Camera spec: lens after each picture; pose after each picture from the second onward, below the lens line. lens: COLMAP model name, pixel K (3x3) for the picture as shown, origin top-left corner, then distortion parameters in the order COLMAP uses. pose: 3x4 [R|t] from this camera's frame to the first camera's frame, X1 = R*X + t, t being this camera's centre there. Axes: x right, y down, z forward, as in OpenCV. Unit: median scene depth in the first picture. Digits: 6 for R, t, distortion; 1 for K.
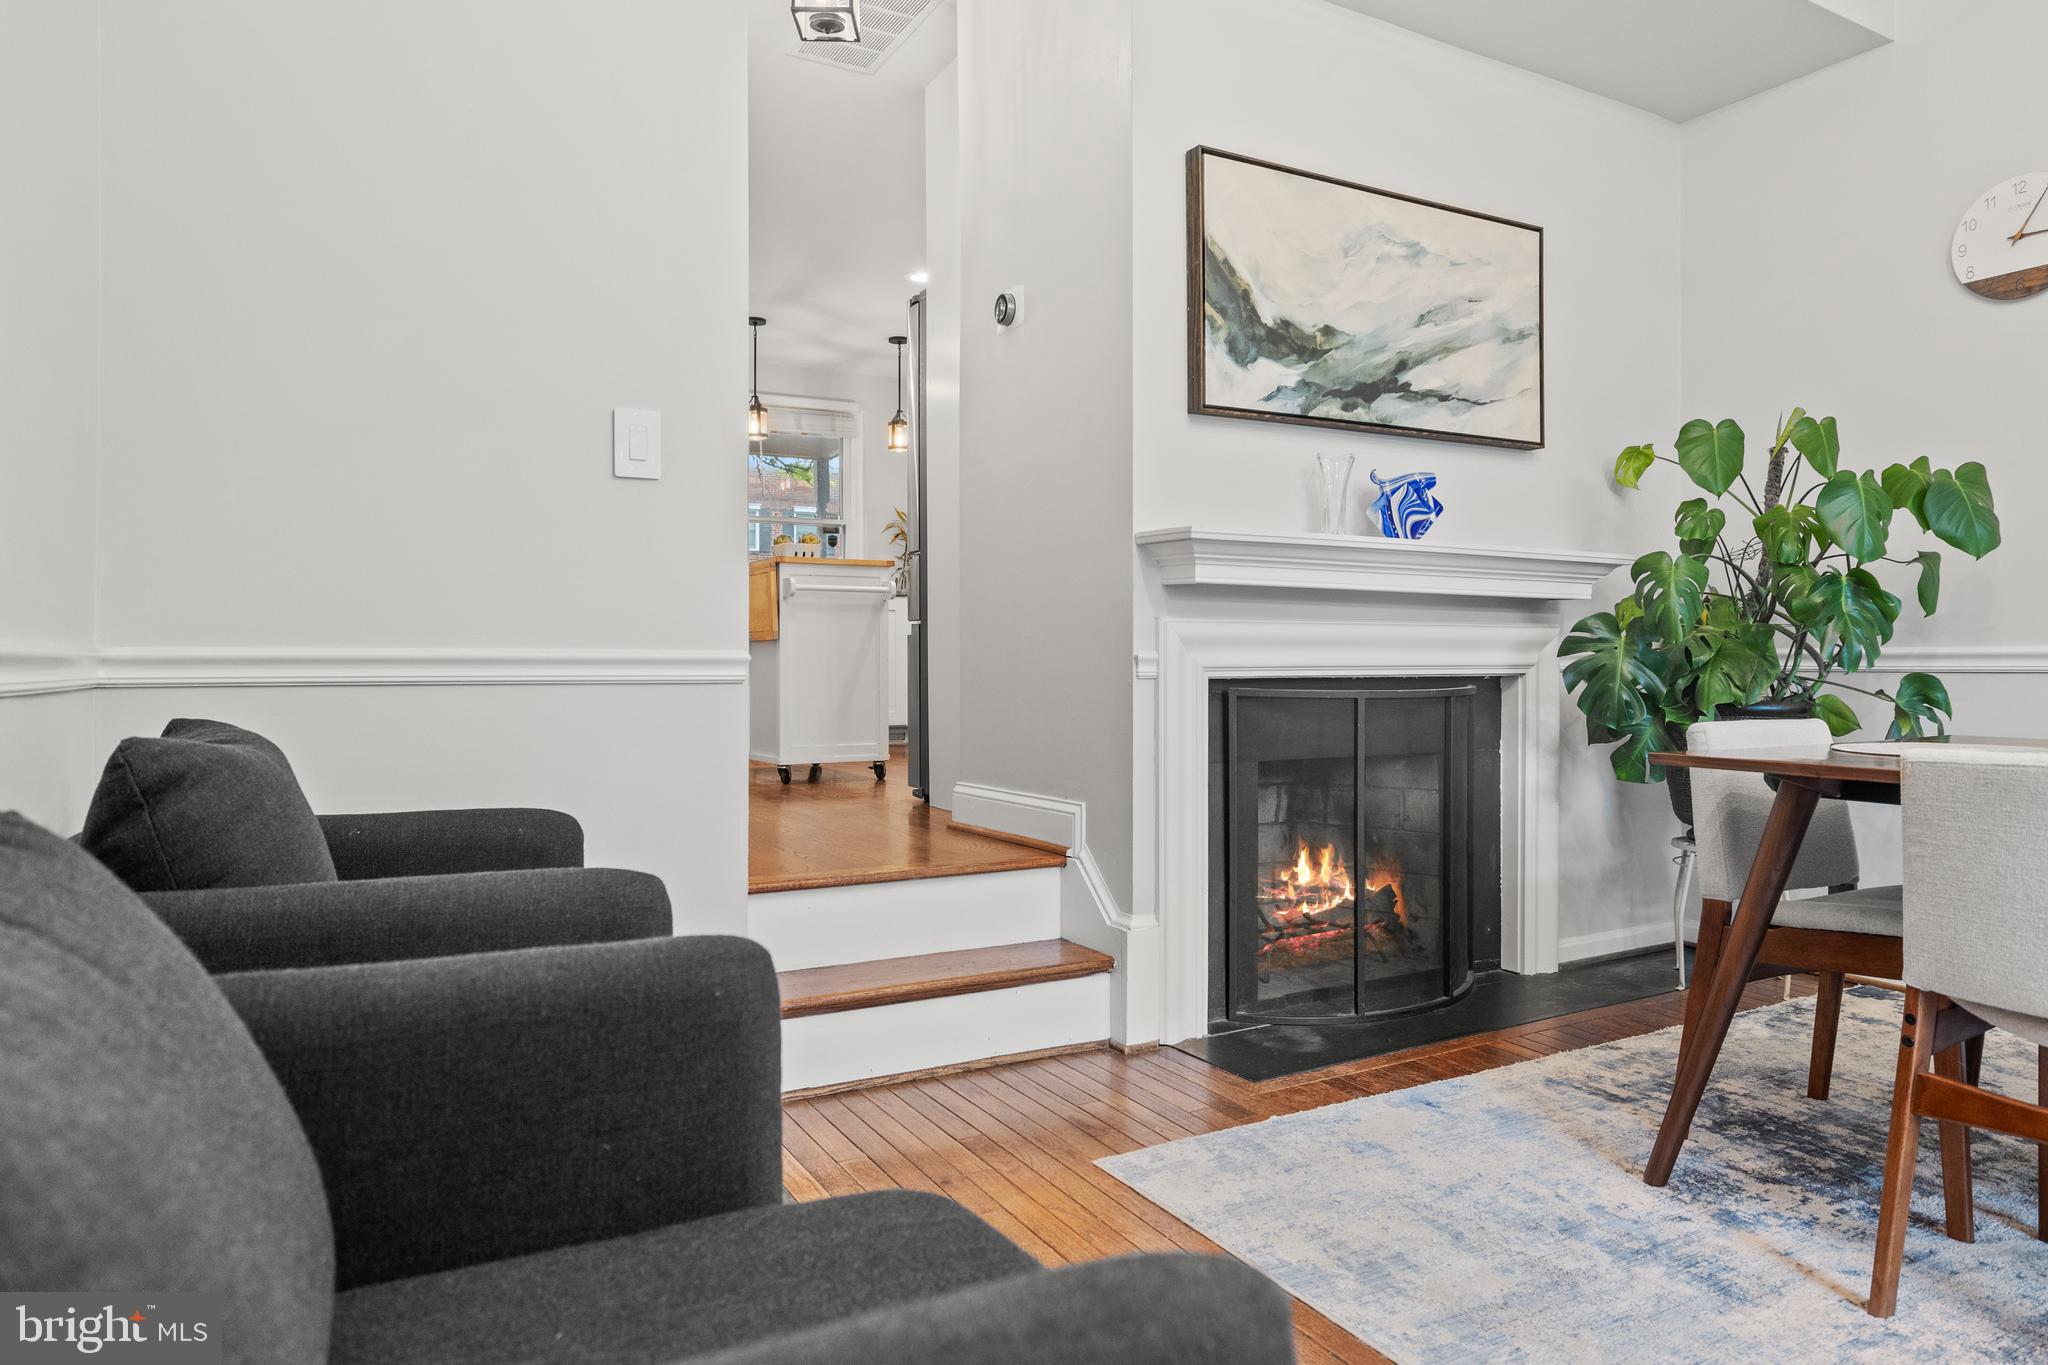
lens RADIAL K [[1261.3, 0, 1029.2], [0, 1261.3, 669.5], [0, 0, 1]] dist [-0.003540, -0.001418]
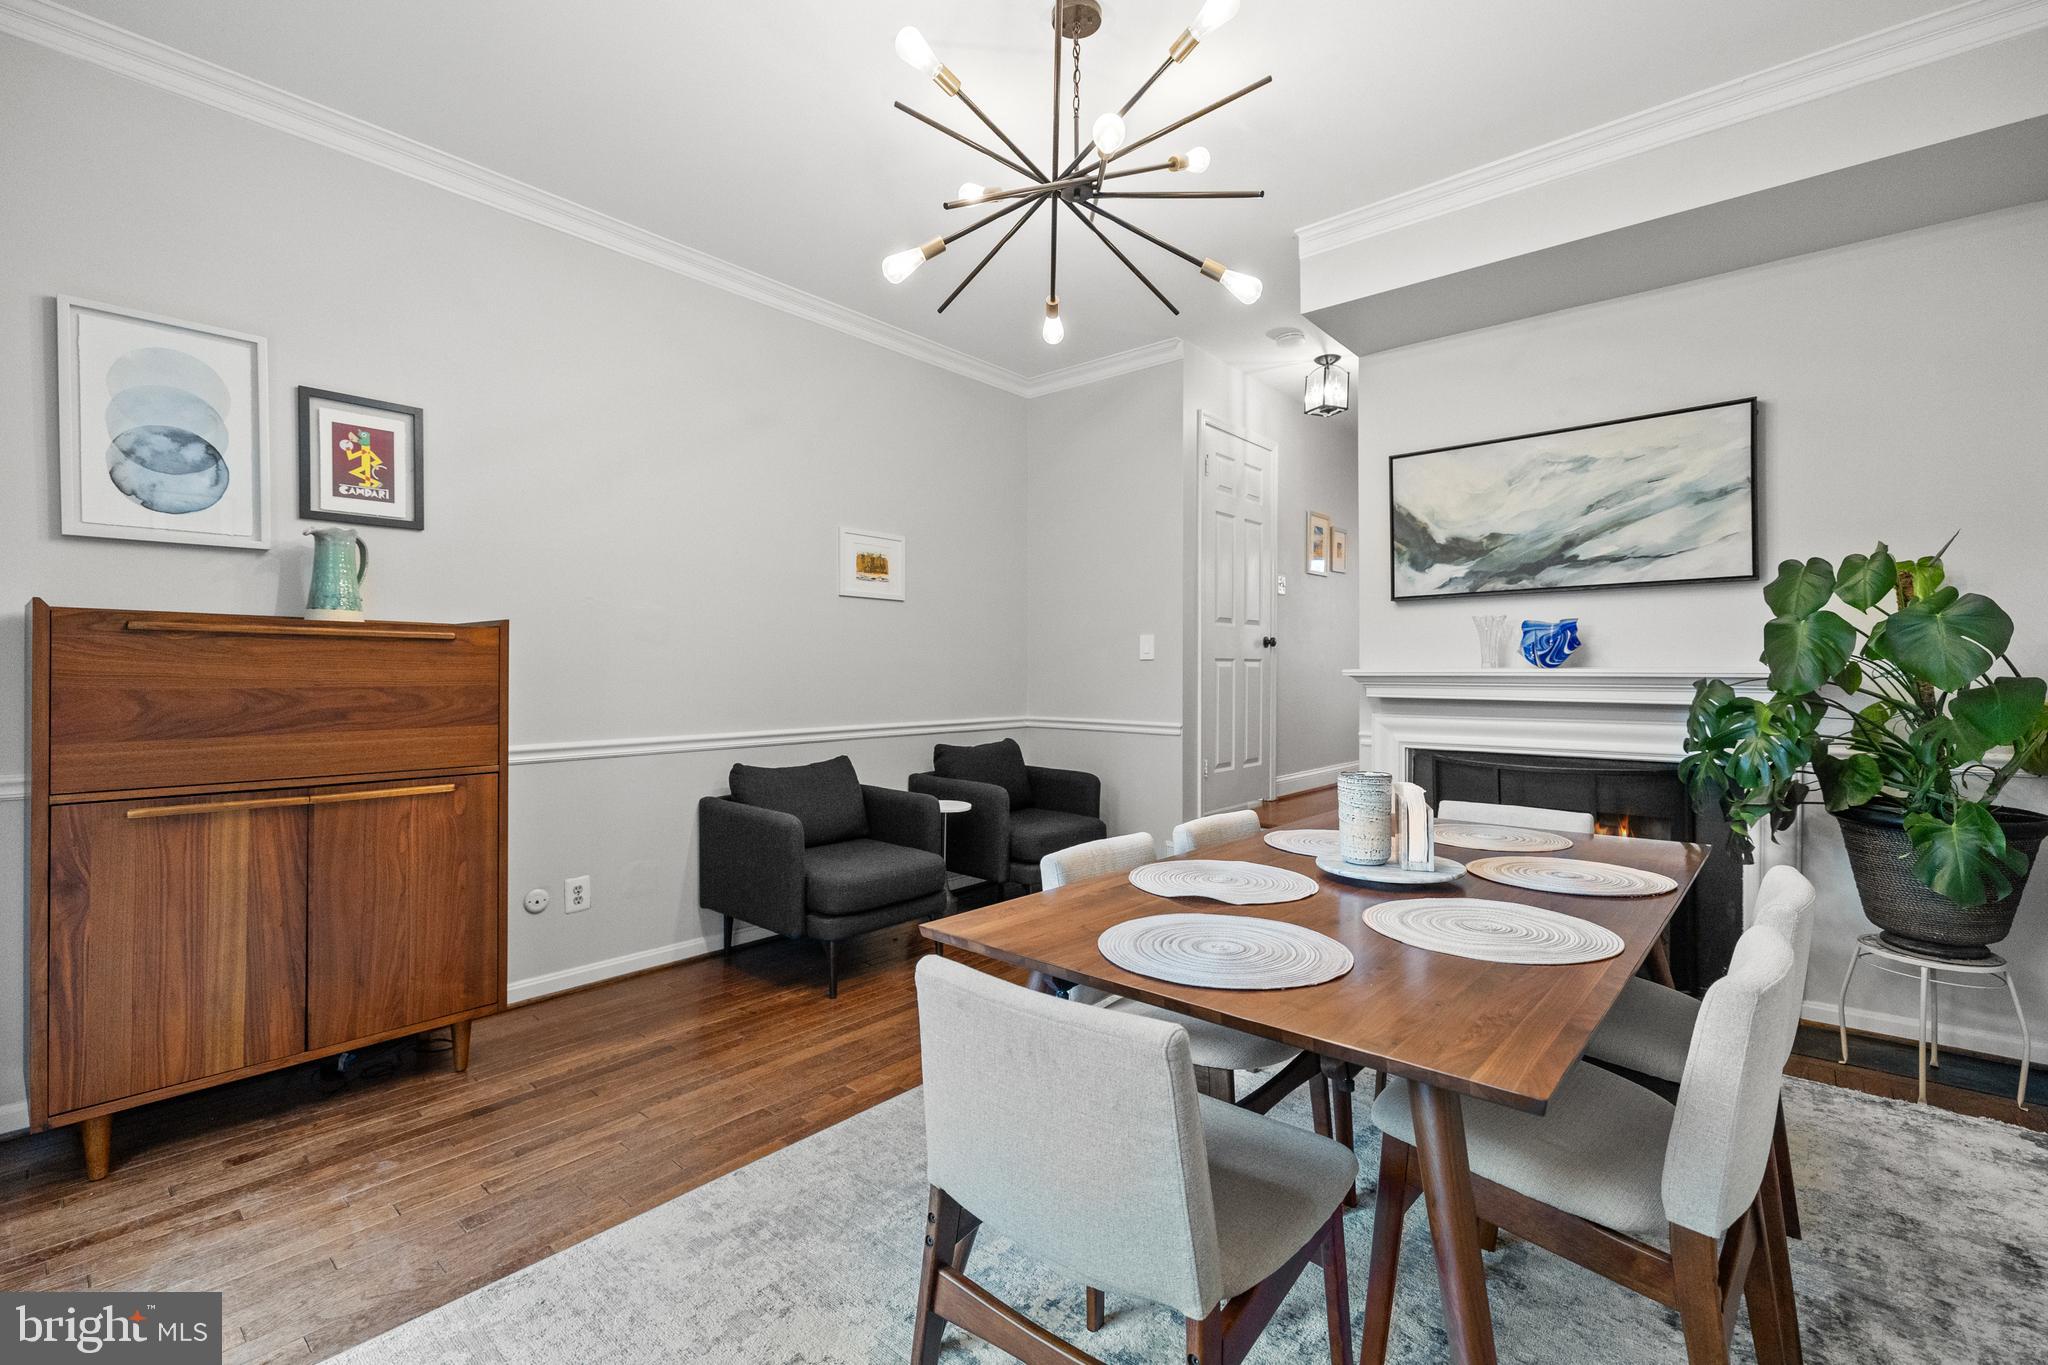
lens RADIAL K [[890.6, 0, 1024.2], [0, 890.6, 674.0], [0, 0, 1]] dist [0.001041, 0.000080]
pose [[0.342660, 0.003144, -0.939454, 1.092892], [-0.007007, 0.999975, 0.000791, -0.091360], [0.939433, 0.006312, 0.342673, 0.058103]]
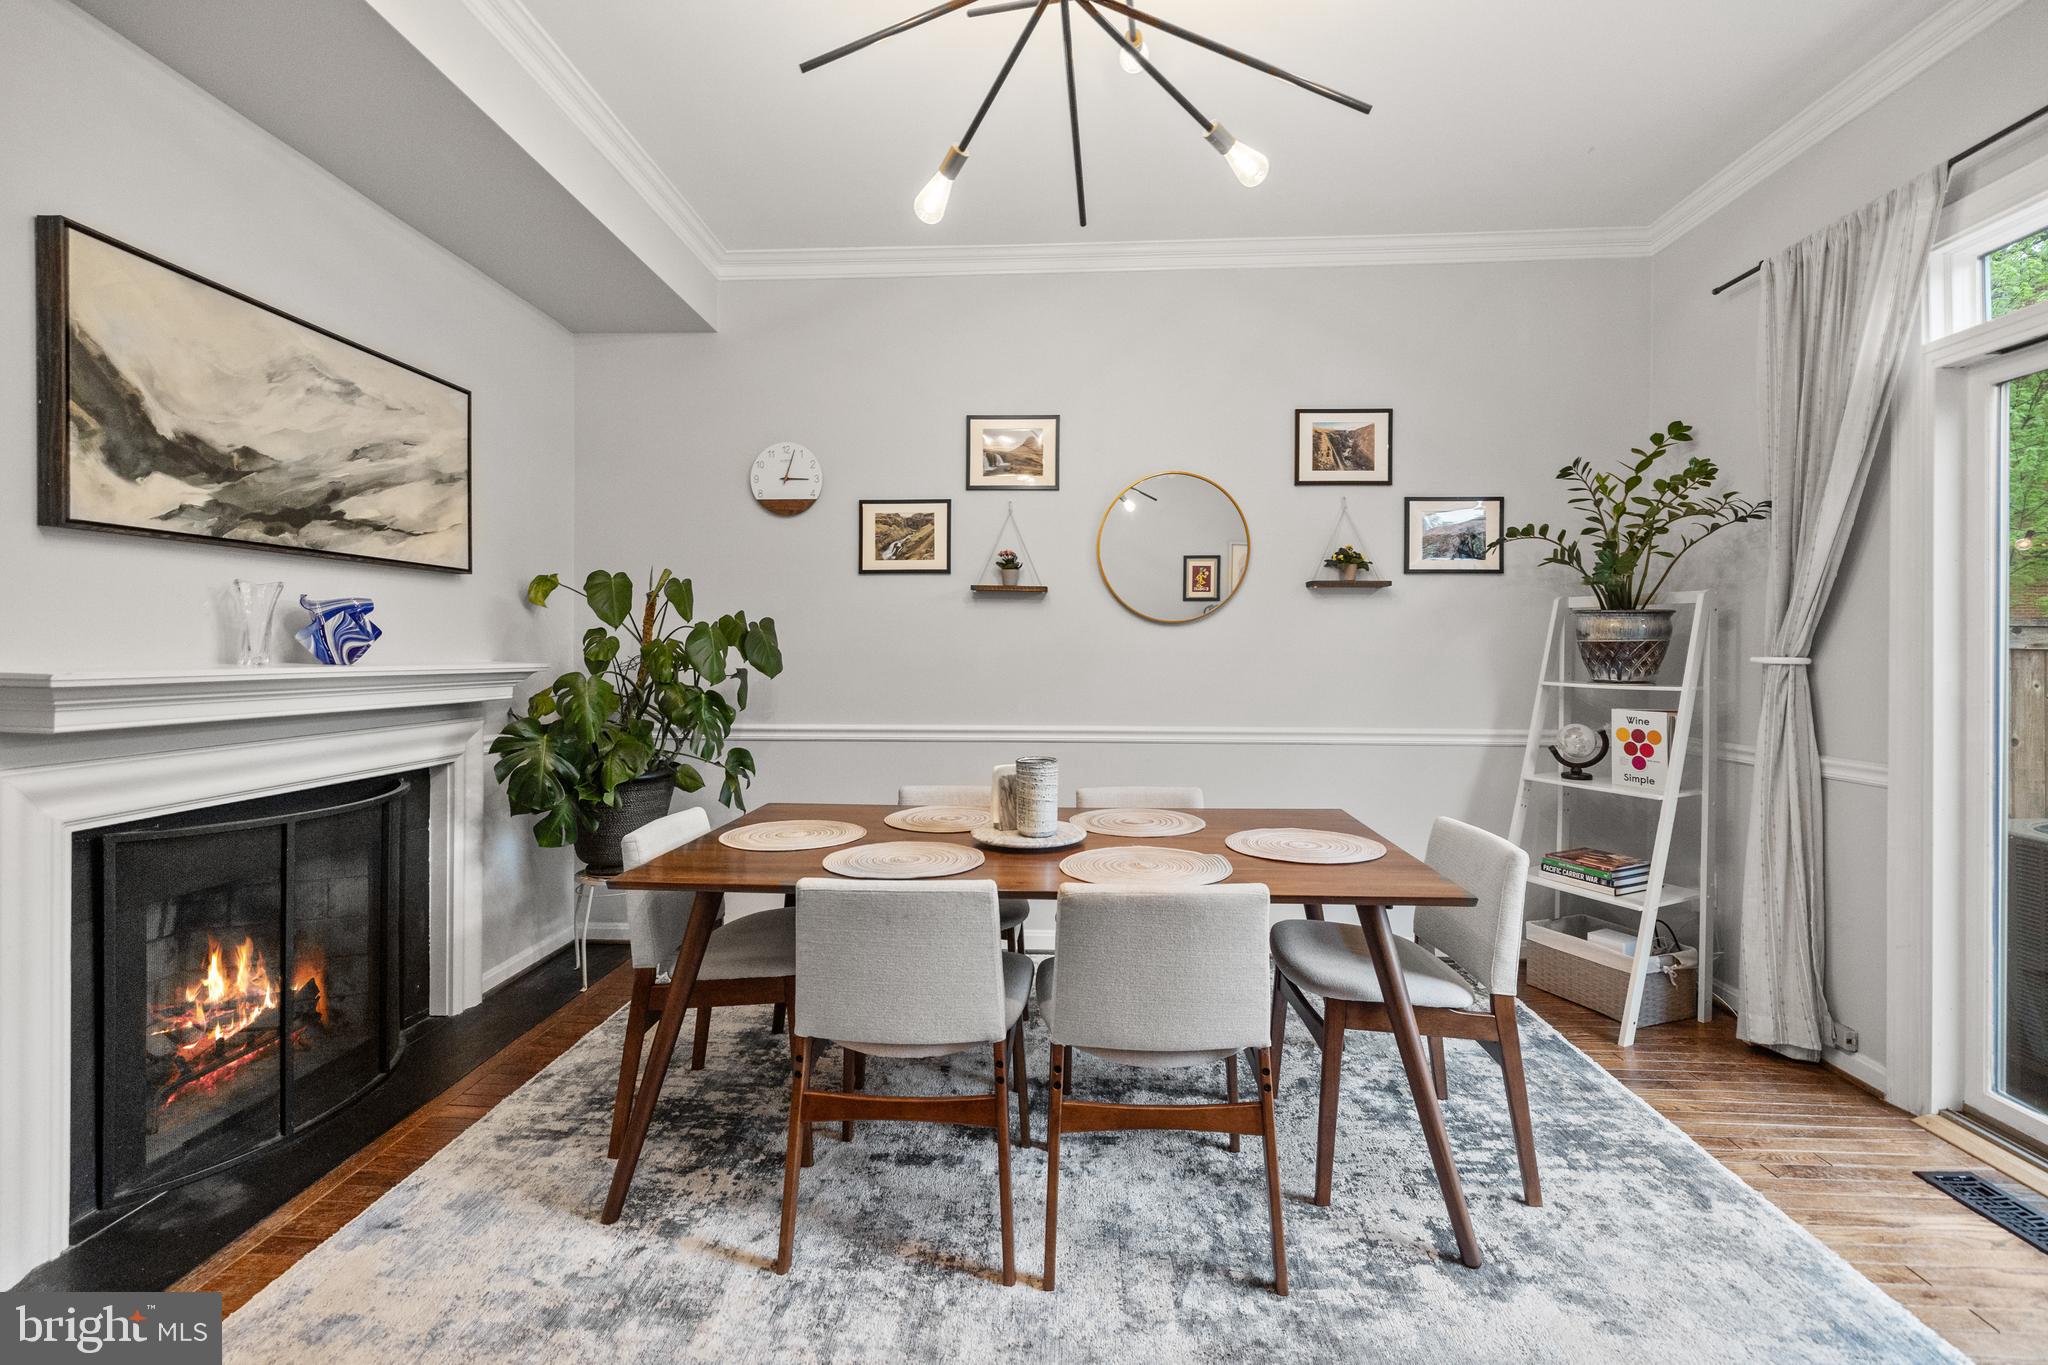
lens RADIAL K [[863.4, 0, 1023.2], [0, 863.4, 651.7], [0, 0, 1]] dist [0.001759, -0.000061]
pose [[0.530730, 0.002878, 0.847536, -0.014009], [0.002552, 0.999984, -0.004994, -0.108212], [-0.847537, 0.004814, 0.530714, 0.127487]]
